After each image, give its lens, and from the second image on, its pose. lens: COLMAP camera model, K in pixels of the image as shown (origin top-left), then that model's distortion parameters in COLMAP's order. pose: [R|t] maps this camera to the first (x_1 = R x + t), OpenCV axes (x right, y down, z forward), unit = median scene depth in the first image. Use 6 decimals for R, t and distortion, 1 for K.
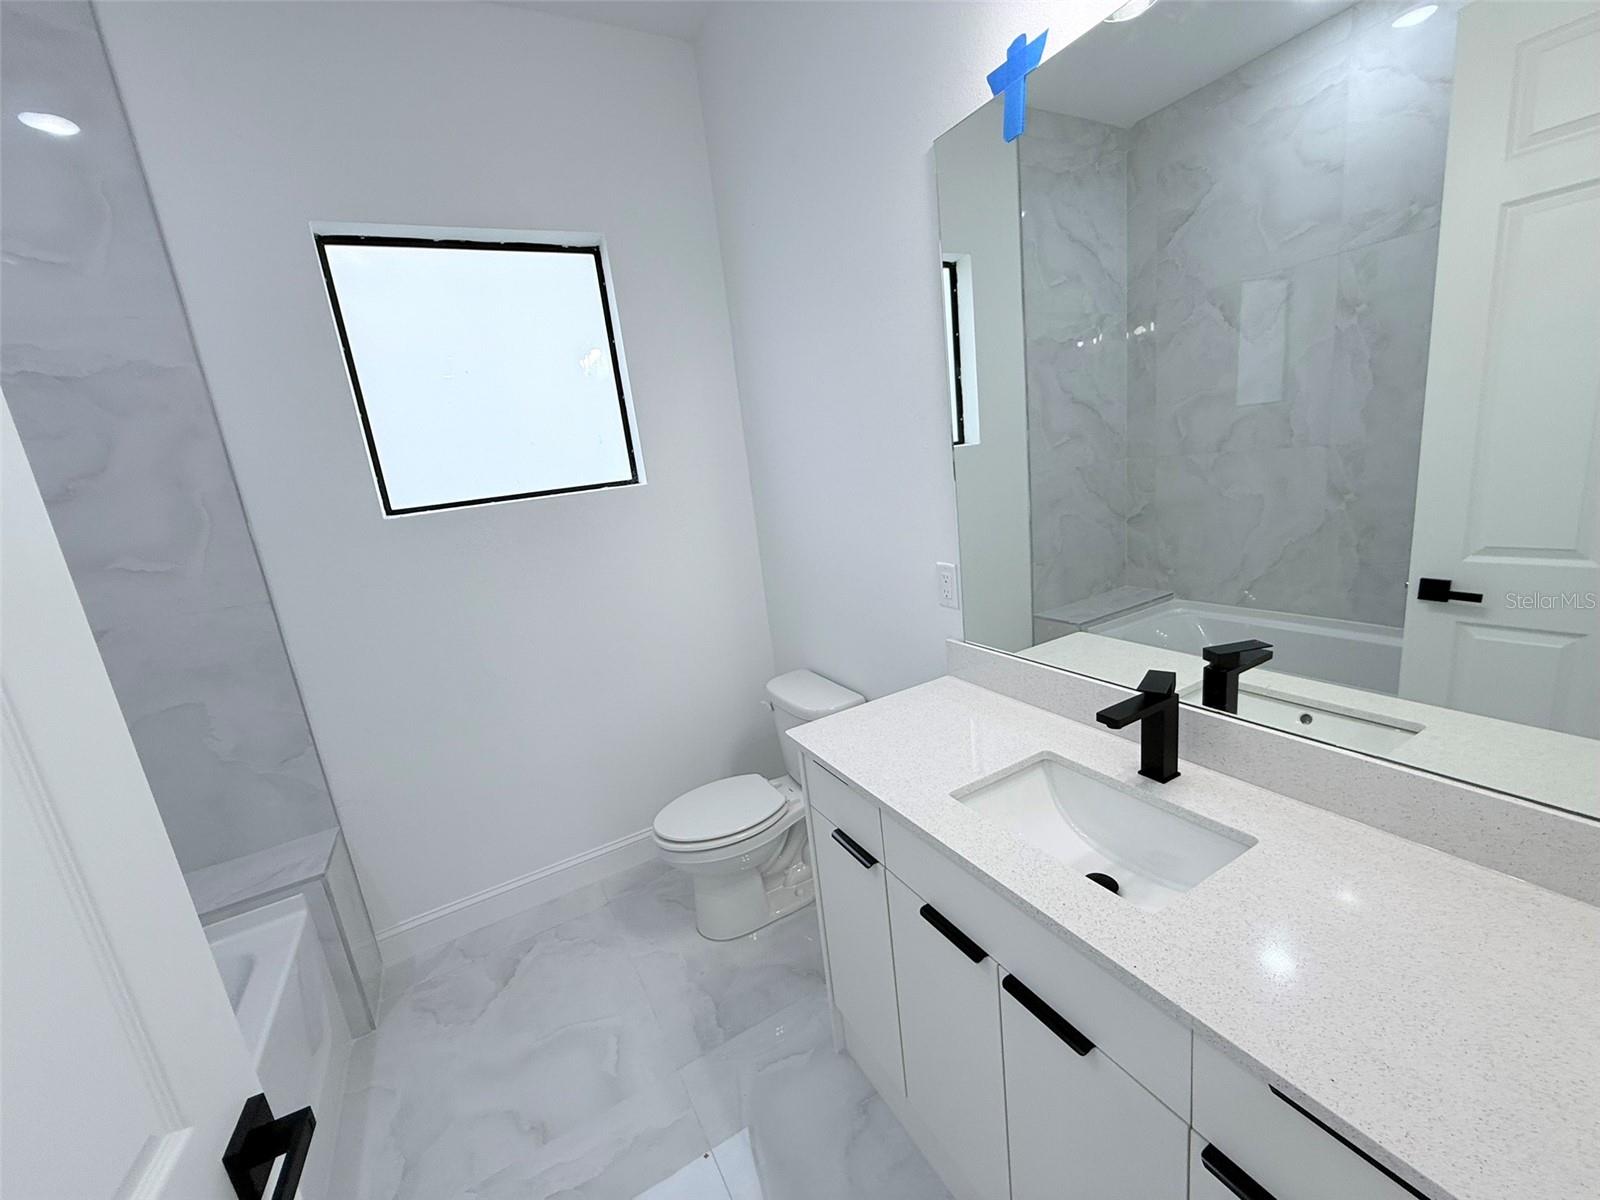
lens RADIAL K [[636.2, 0, 806.3], [0, 636.2, 613.9], [0, 0, 1]] dist [0.000180, 0.000341]
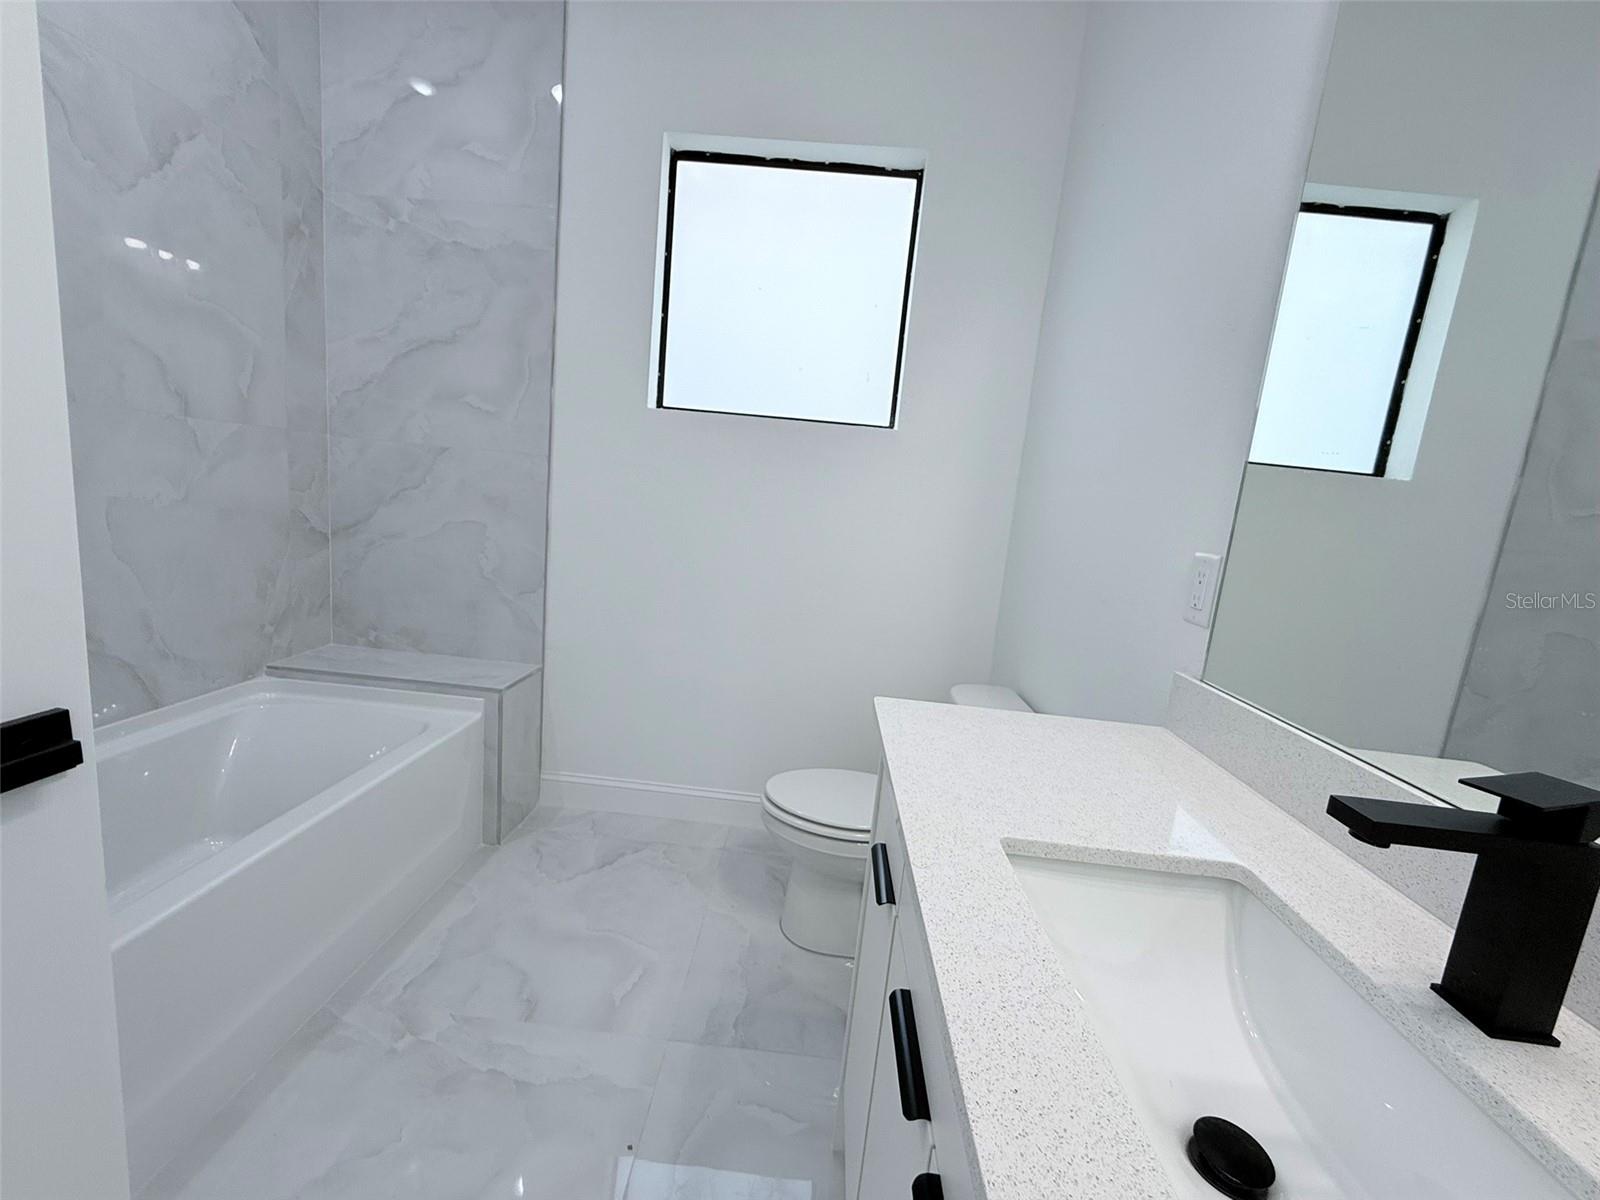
lens RADIAL K [[636.2, 0, 803.2], [0, 636.2, 613.7], [0, 0, 1]] dist [0.000180, 0.000341]
pose [[0.825008, 0.282412, -0.489495, 0.205117], [-0.312272, 0.949746, 0.021641, 0.087247], [0.471007, 0.135001, 0.871738, 0.247624]]
